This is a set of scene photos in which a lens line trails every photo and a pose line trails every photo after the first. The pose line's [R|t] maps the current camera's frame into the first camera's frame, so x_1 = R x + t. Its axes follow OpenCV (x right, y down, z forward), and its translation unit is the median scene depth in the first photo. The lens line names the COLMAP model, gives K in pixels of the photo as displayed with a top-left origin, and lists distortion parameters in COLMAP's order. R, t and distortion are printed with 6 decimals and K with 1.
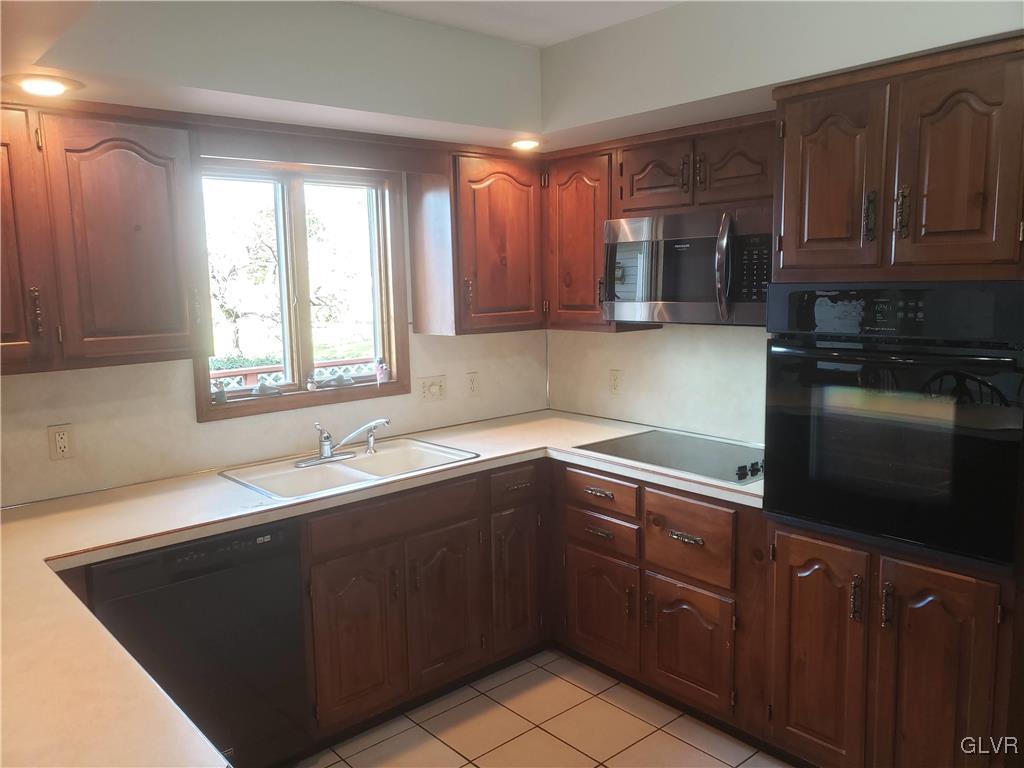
lens RADIAL K [[793.4, 0, 514.2], [0, 793.4, 381.5], [0, 0, 1]] dist [0.012160, -0.000556]
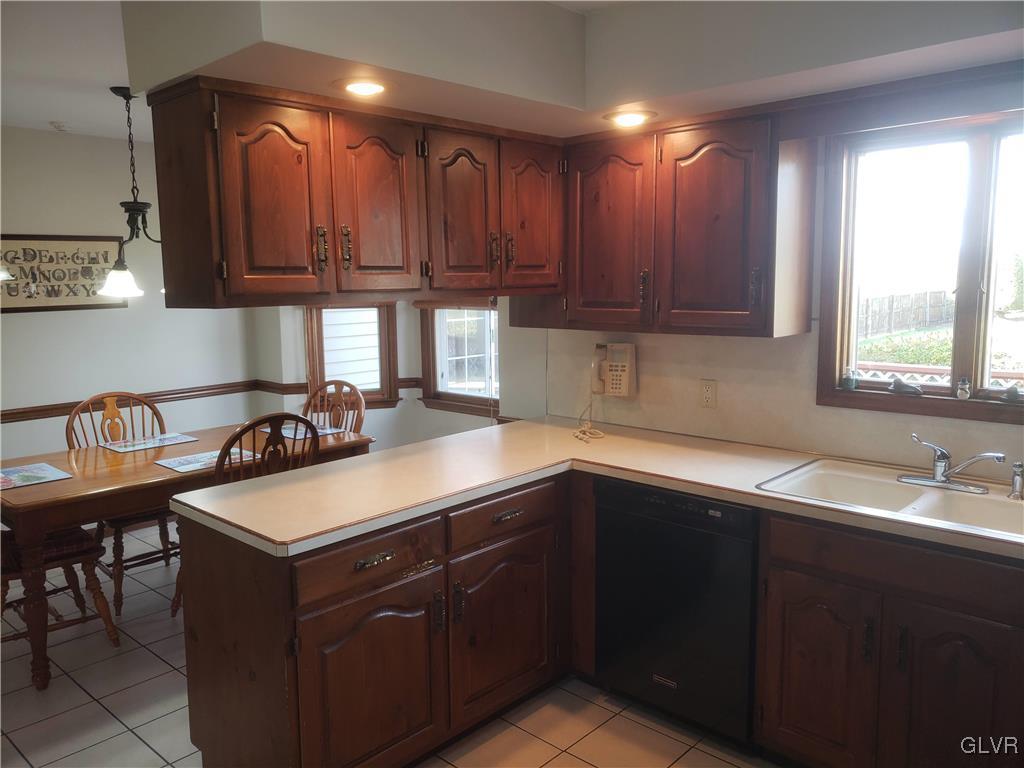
lens RADIAL K [[793.4, 0, 514.6], [0, 793.4, 386.8], [0, 0, 1]] dist [0.012160, -0.000556]
pose [[0.094123, 0.165641, -0.981684, 0.543154], [-0.121480, 0.980604, 0.153811, -0.077449], [0.988121, 0.104778, 0.112420, 0.499141]]
